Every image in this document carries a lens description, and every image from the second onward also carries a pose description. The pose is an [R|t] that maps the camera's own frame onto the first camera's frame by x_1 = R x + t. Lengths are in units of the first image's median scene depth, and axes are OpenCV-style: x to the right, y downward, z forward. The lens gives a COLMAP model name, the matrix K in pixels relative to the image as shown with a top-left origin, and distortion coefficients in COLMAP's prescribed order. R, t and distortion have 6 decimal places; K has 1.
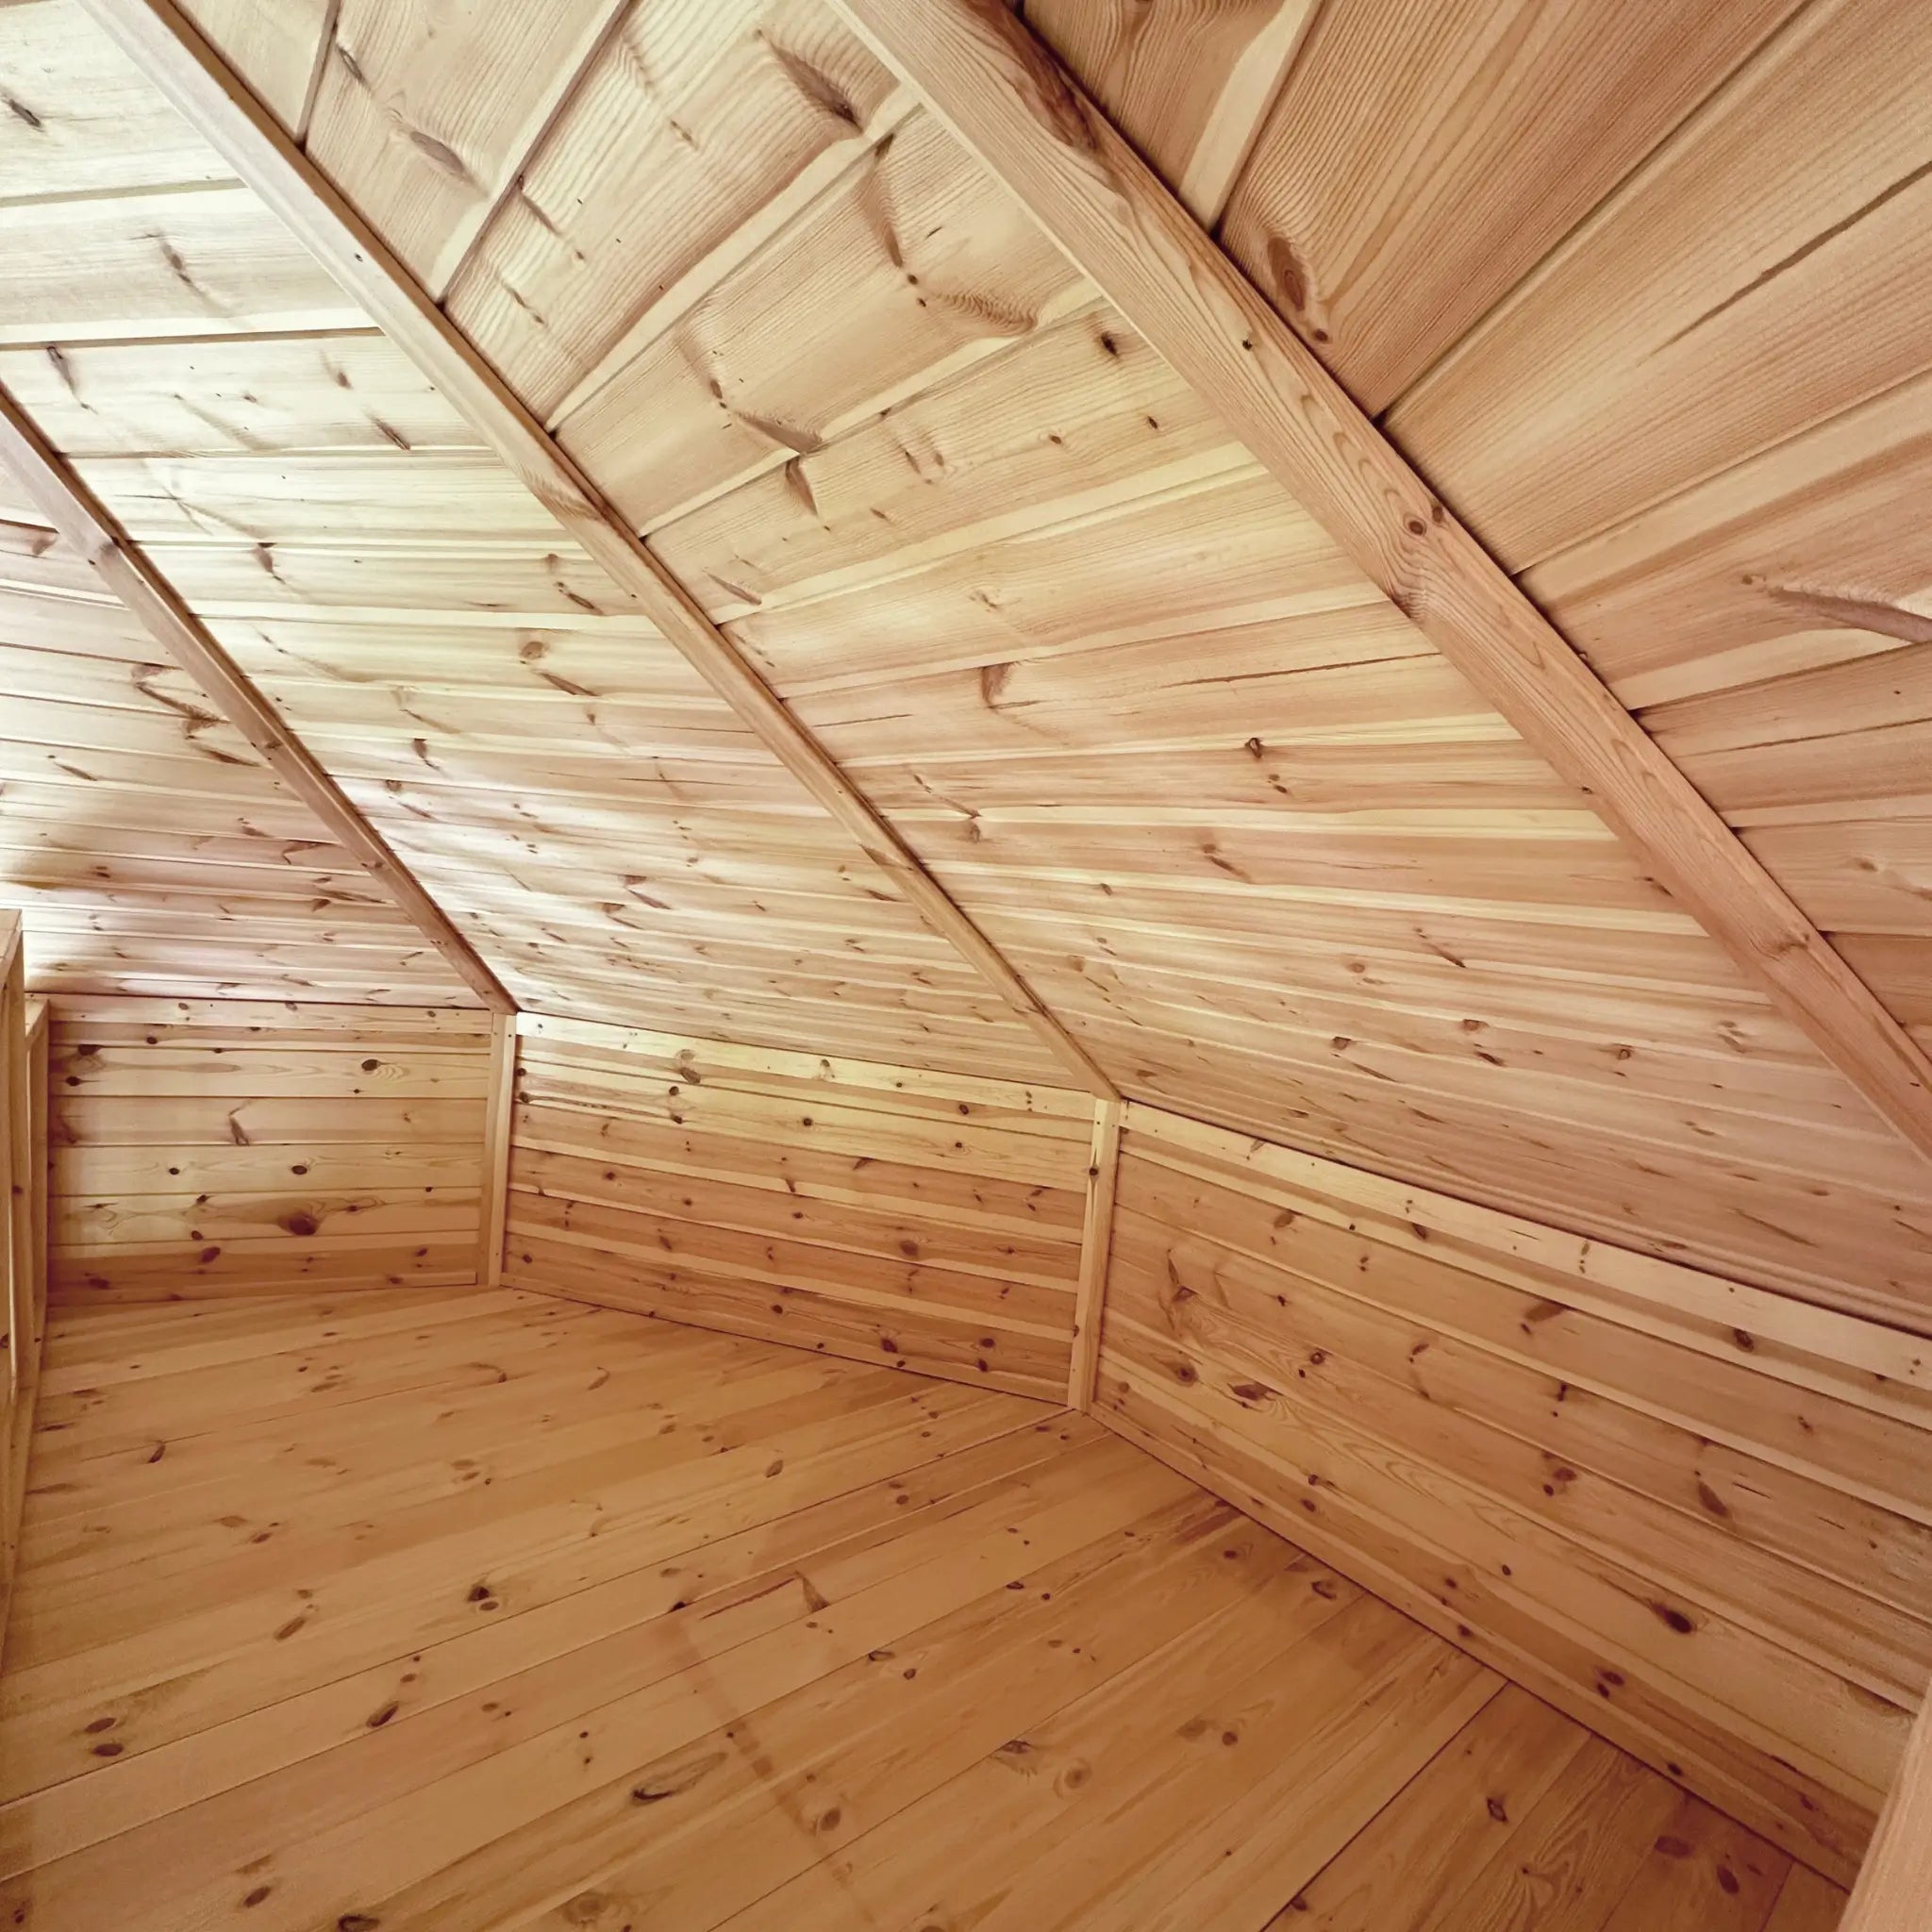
lens RADIAL K [[1024.9, 0, 972.1], [0, 1024.9, 967.8], [0, 0, 1]] dist [-0.003139, 0.000448]
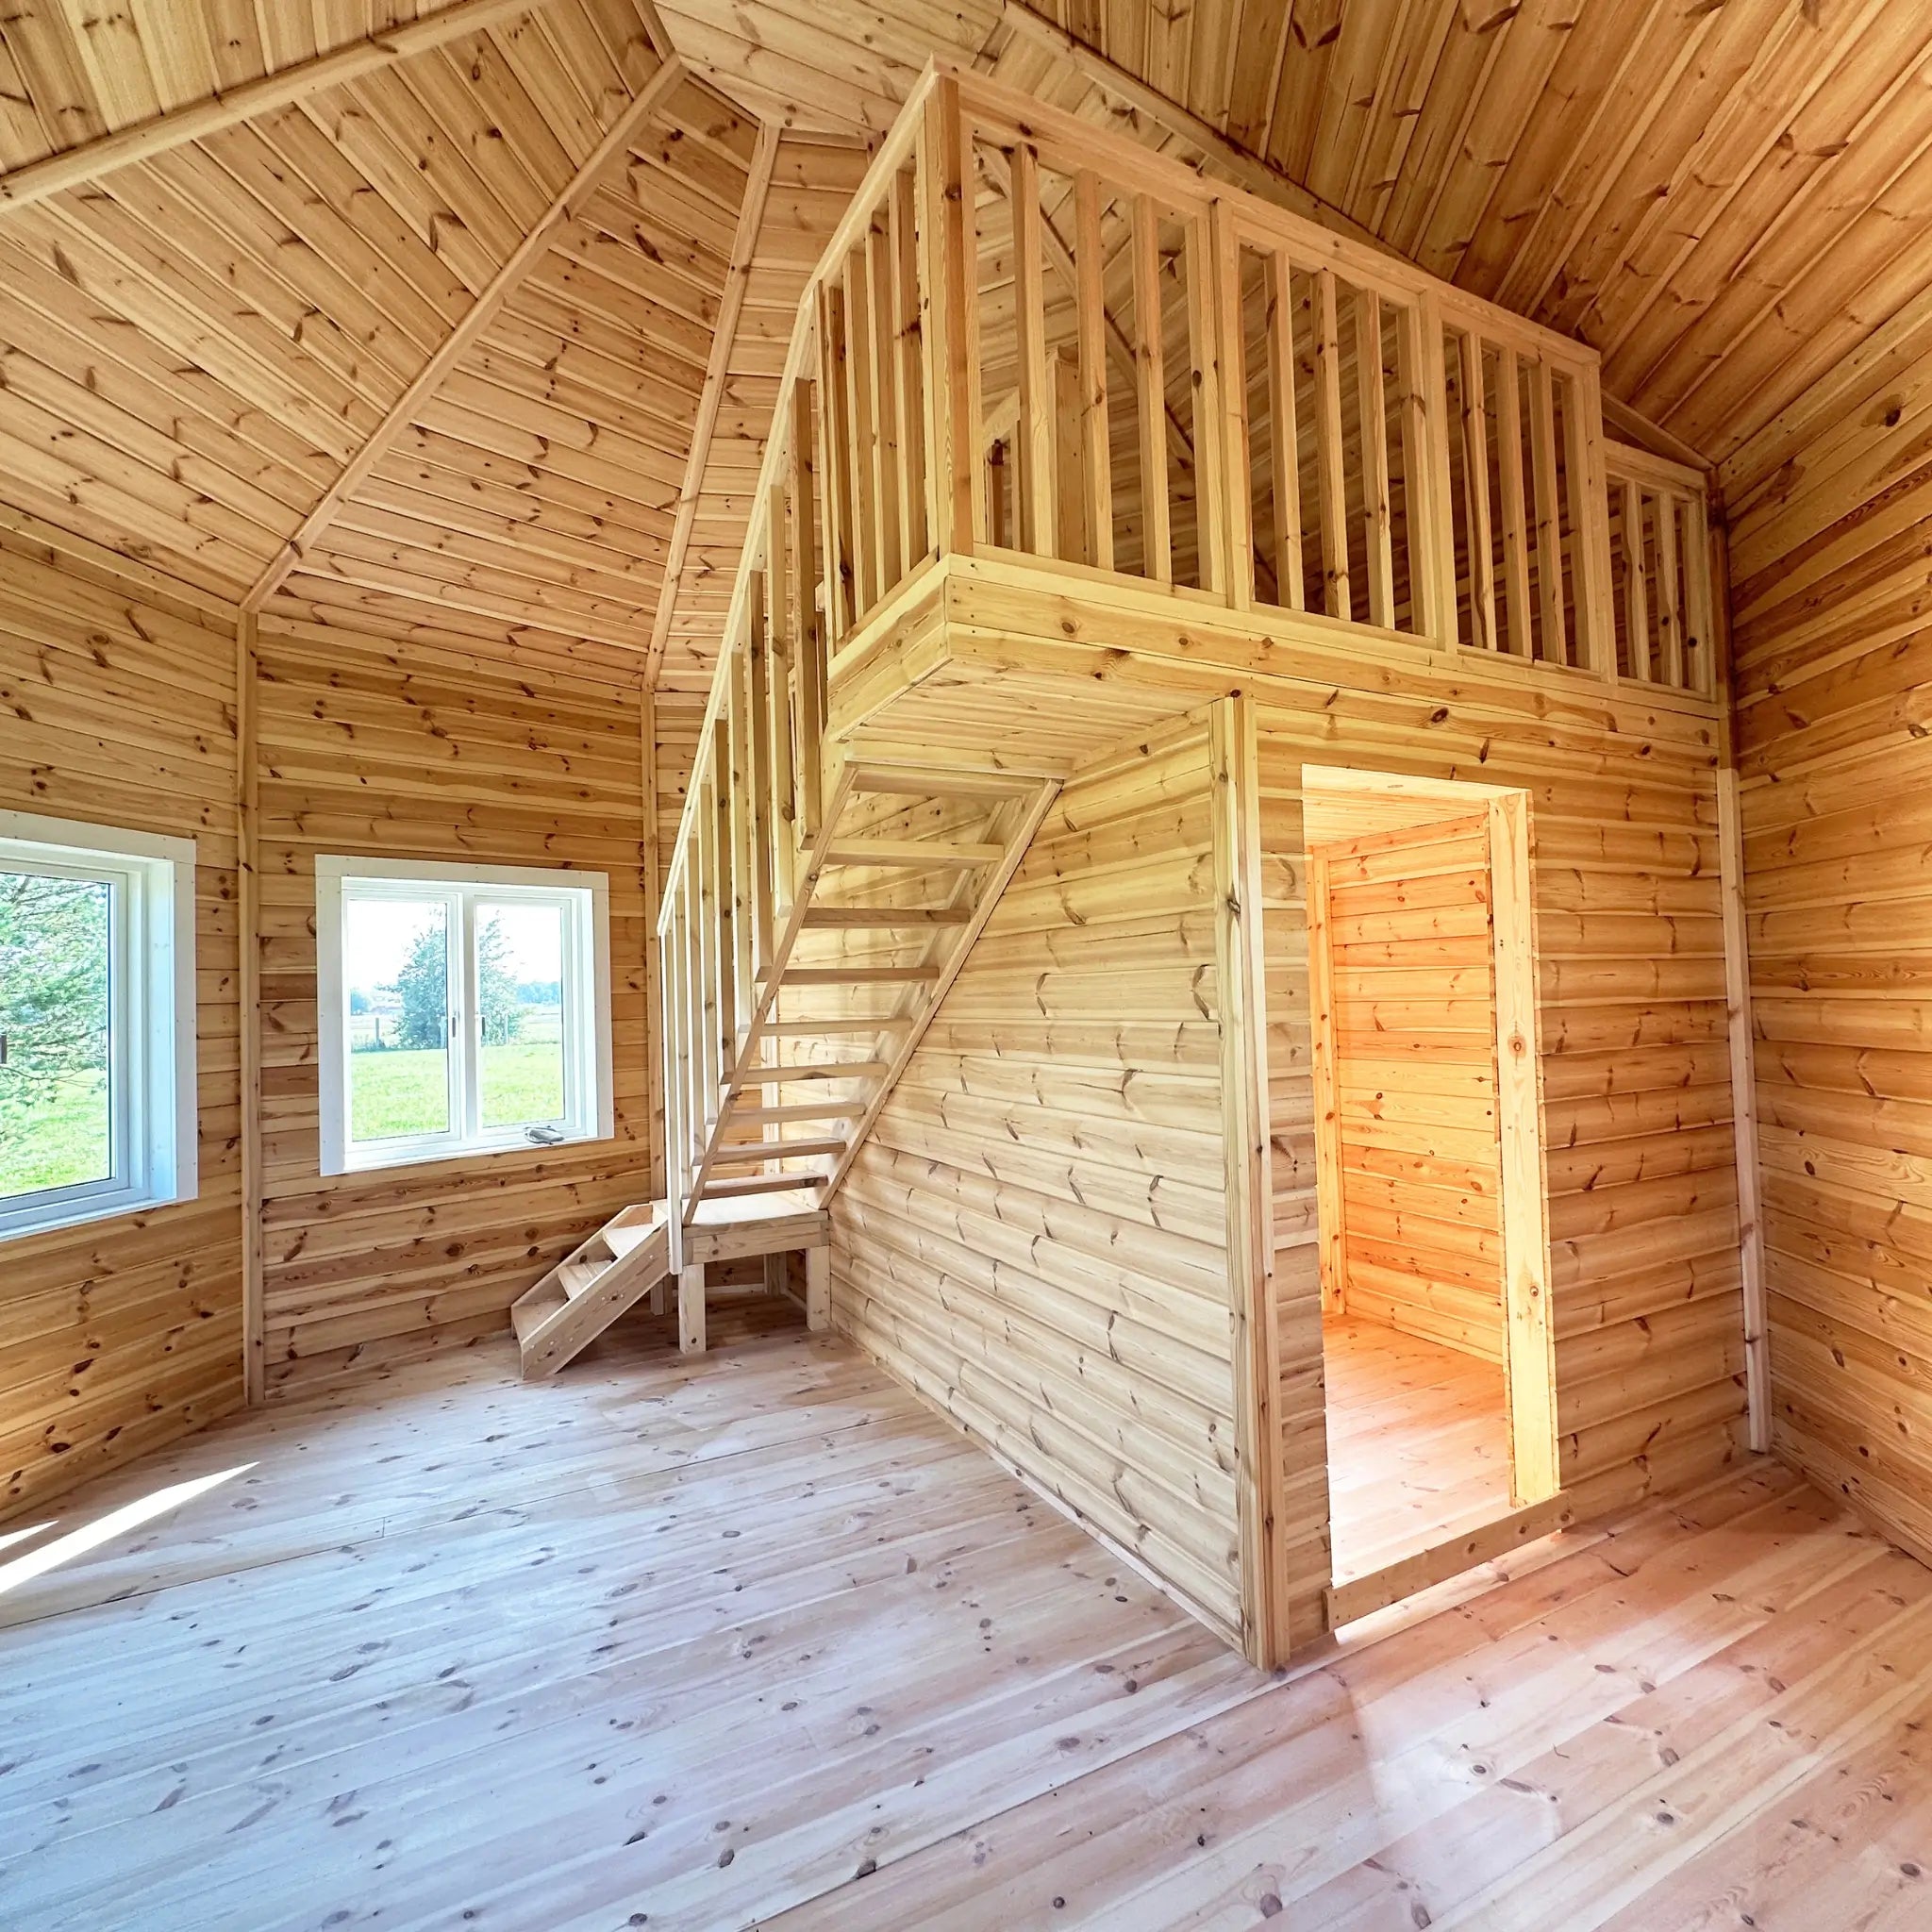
lens RADIAL K [[1024.9, 0, 967.9], [0, 1024.9, 960.8], [0, 0, 1]] dist [-0.003139, 0.000448]
pose [[0.970578, -0.127469, -0.204280, -0.196333], [0.101769, 0.986045, -0.131754, 1.077725], [0.218224, 0.107088, 0.970005, -1.120459]]
